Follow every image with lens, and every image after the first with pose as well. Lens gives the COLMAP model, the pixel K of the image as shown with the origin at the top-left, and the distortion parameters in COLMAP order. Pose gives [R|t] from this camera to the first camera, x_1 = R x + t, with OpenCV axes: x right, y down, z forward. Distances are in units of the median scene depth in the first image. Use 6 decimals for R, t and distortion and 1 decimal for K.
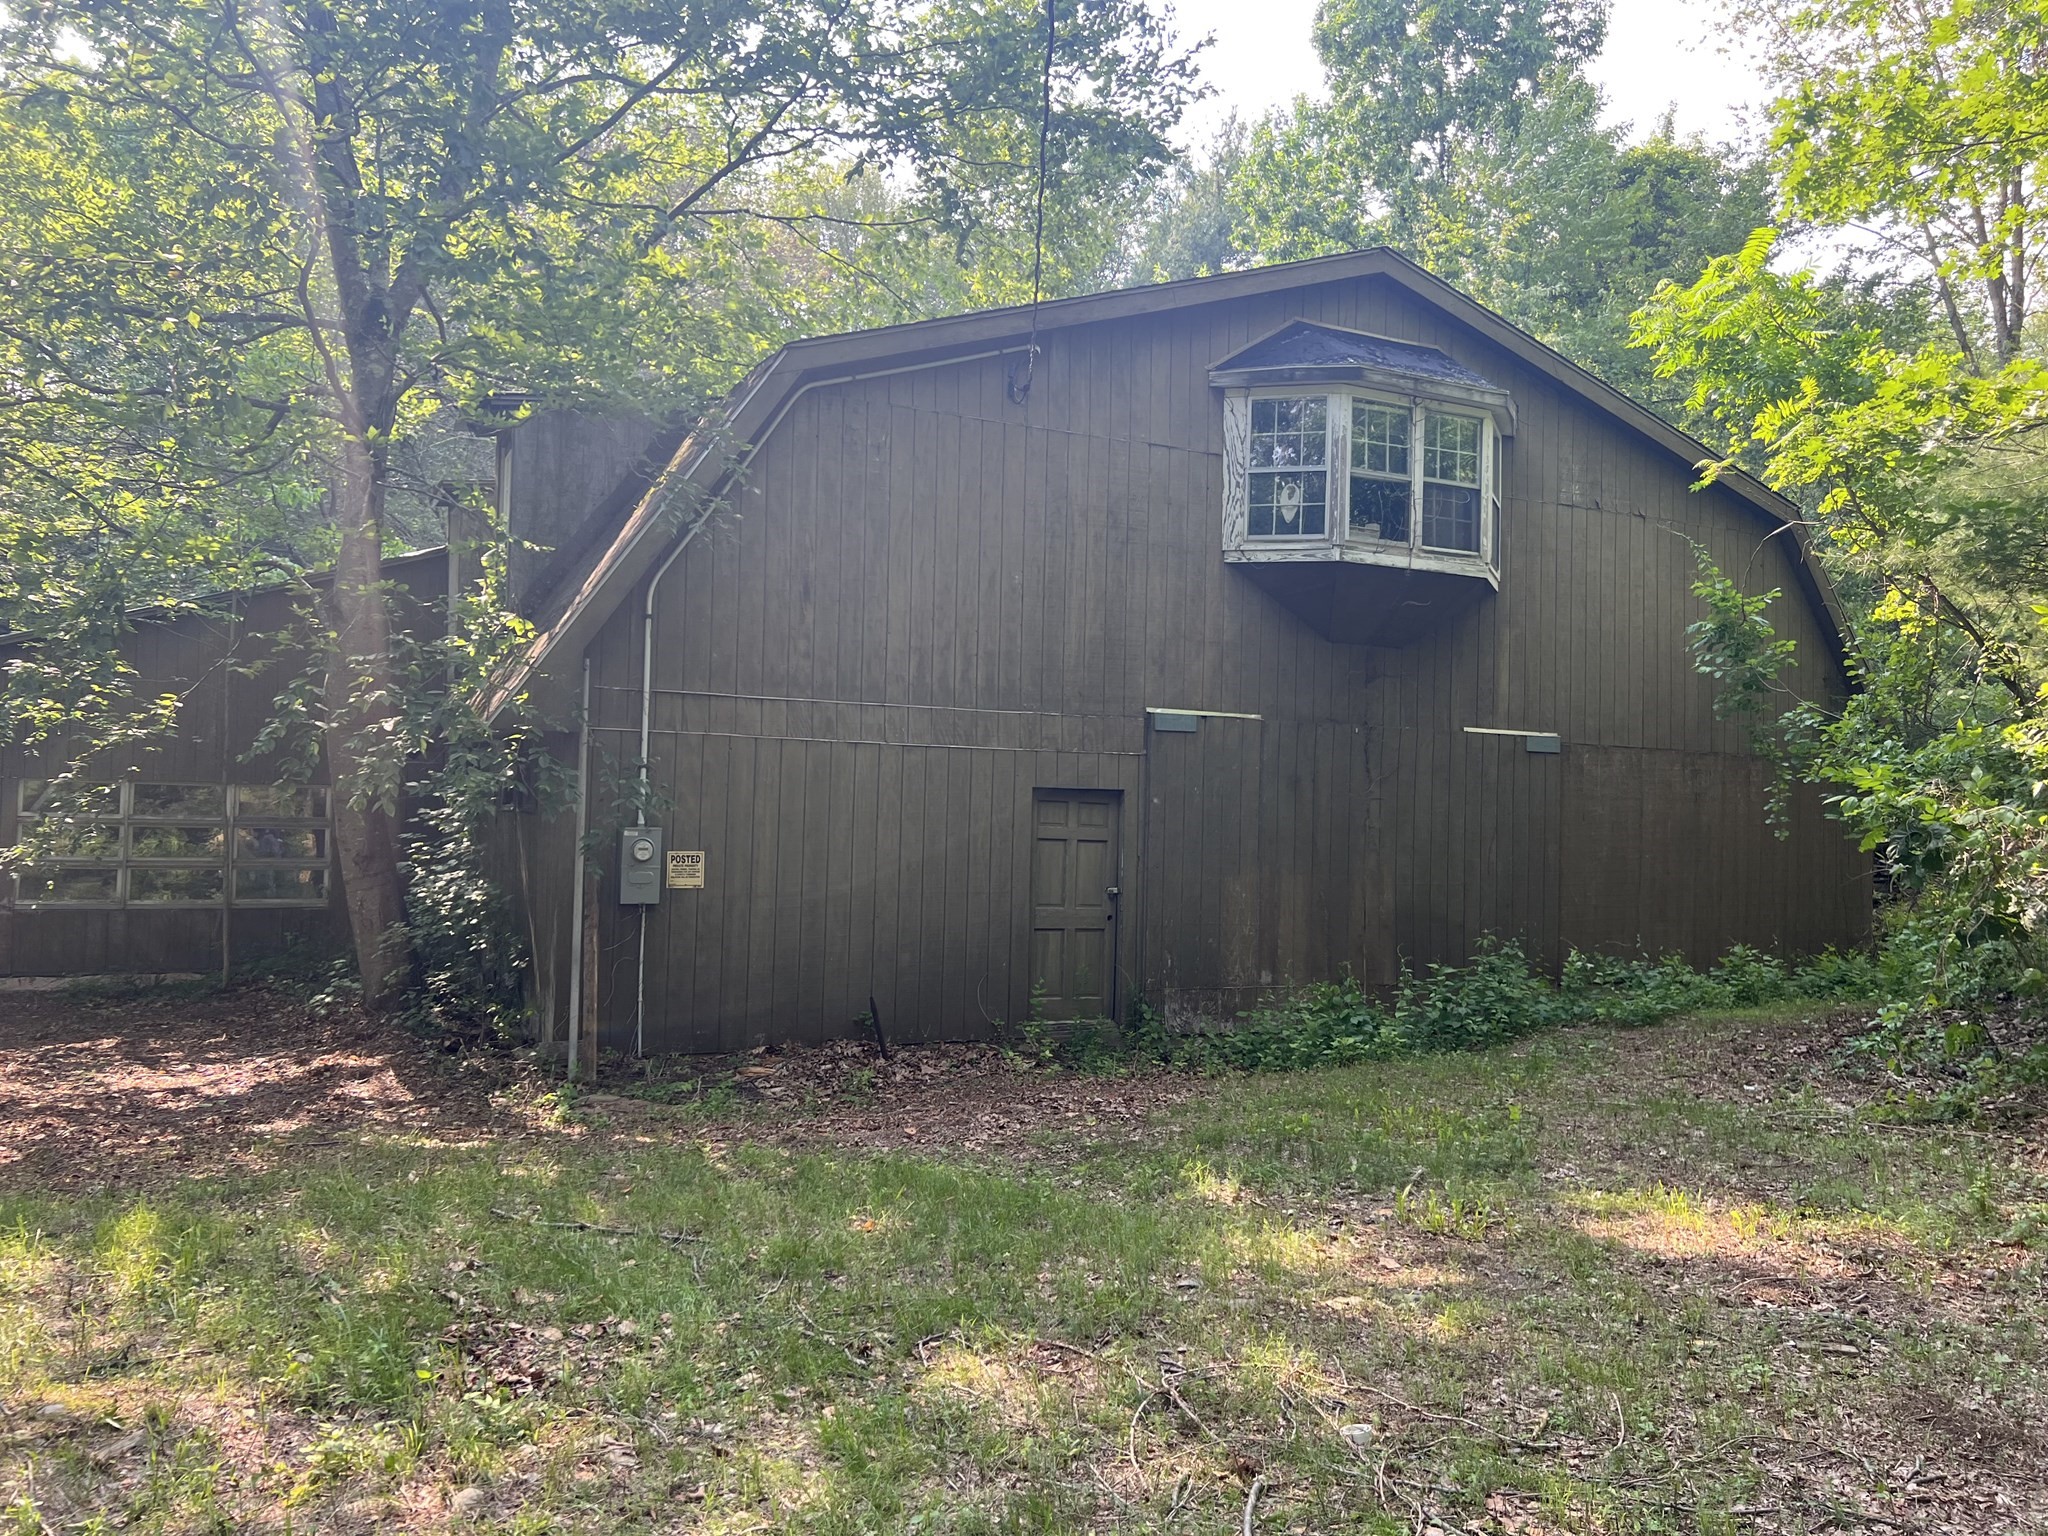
lens RADIAL K [[1420.6, 0, 1024.0], [0, 1420.6, 768.0], [0, 0, 1]] dist [0.105372, -0.079065]
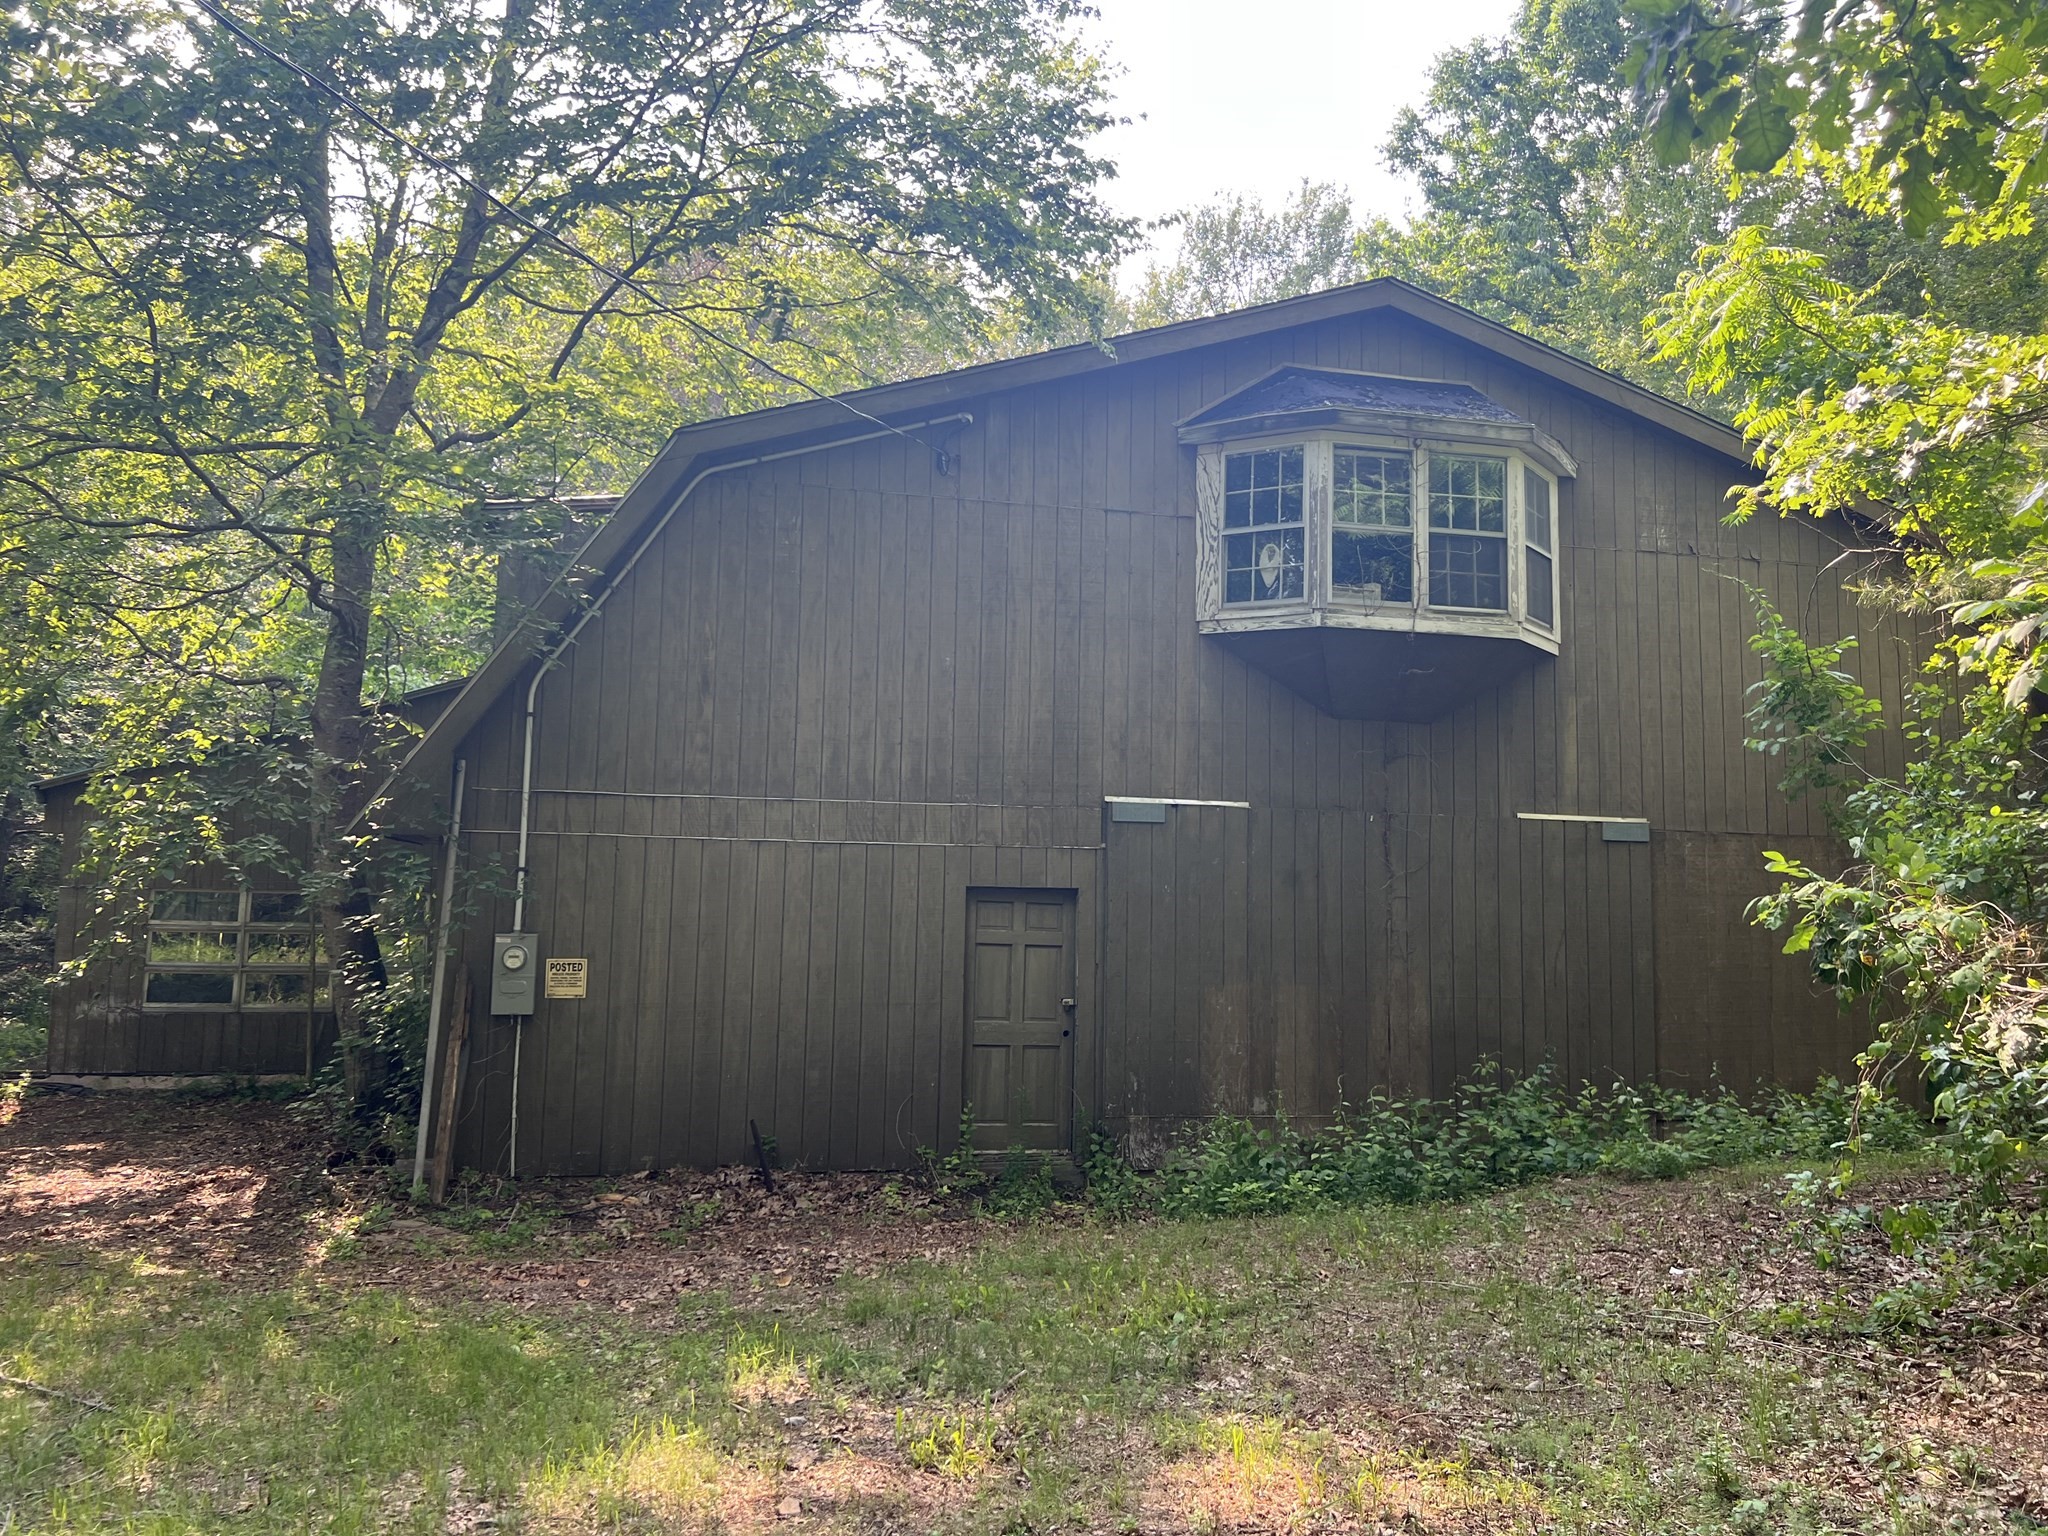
lens RADIAL K [[1420.6, 0, 1024.0], [0, 1420.6, 768.0], [0, 0, 1]] dist [0.105372, -0.079065]
pose [[0.976062, -0.027156, -0.215790, 0.228888], [0.011831, 0.997335, -0.071995, 0.003561], [0.217170, 0.067719, 0.973782, 0.108689]]
